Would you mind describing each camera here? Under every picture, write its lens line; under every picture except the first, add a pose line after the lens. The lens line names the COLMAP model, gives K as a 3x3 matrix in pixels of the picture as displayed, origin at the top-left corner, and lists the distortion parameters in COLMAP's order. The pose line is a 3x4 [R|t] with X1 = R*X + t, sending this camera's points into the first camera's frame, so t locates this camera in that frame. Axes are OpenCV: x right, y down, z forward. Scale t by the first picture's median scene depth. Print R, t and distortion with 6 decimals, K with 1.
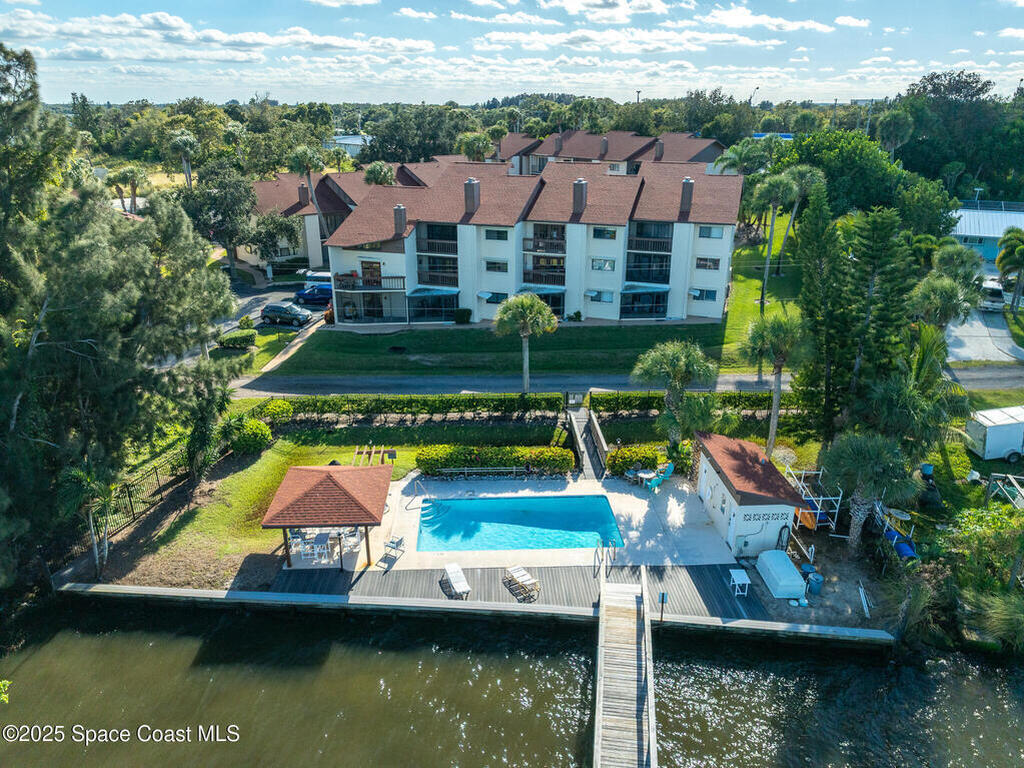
lens RADIAL K [[715.4, 0, 512.0], [0, 715.4, 384.0], [0, 0, 1]] dist [0.071564, 0.000963]
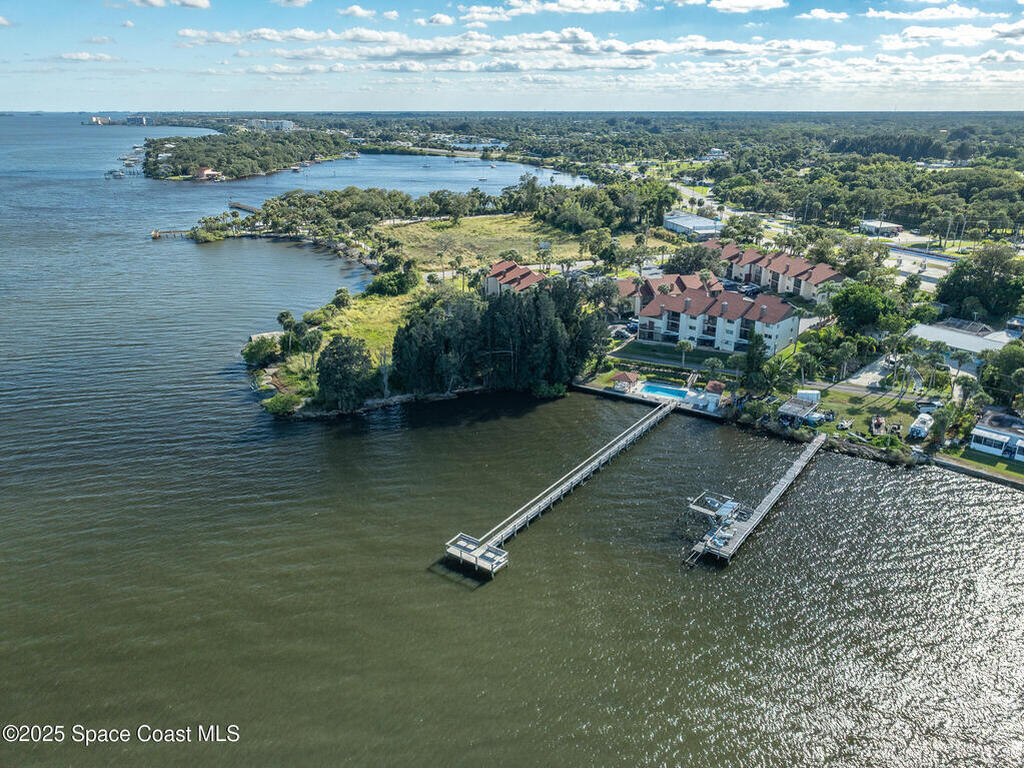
lens RADIAL K [[715.4, 0, 512.0], [0, 715.4, 384.0], [0, 0, 1]] dist [0.071564, 0.000963]
pose [[0.886921, 0.165198, -0.431370, 0.636042], [-0.165104, 0.985545, 0.037962, 0.077182], [0.431406, 0.037552, 0.901376, -1.998944]]
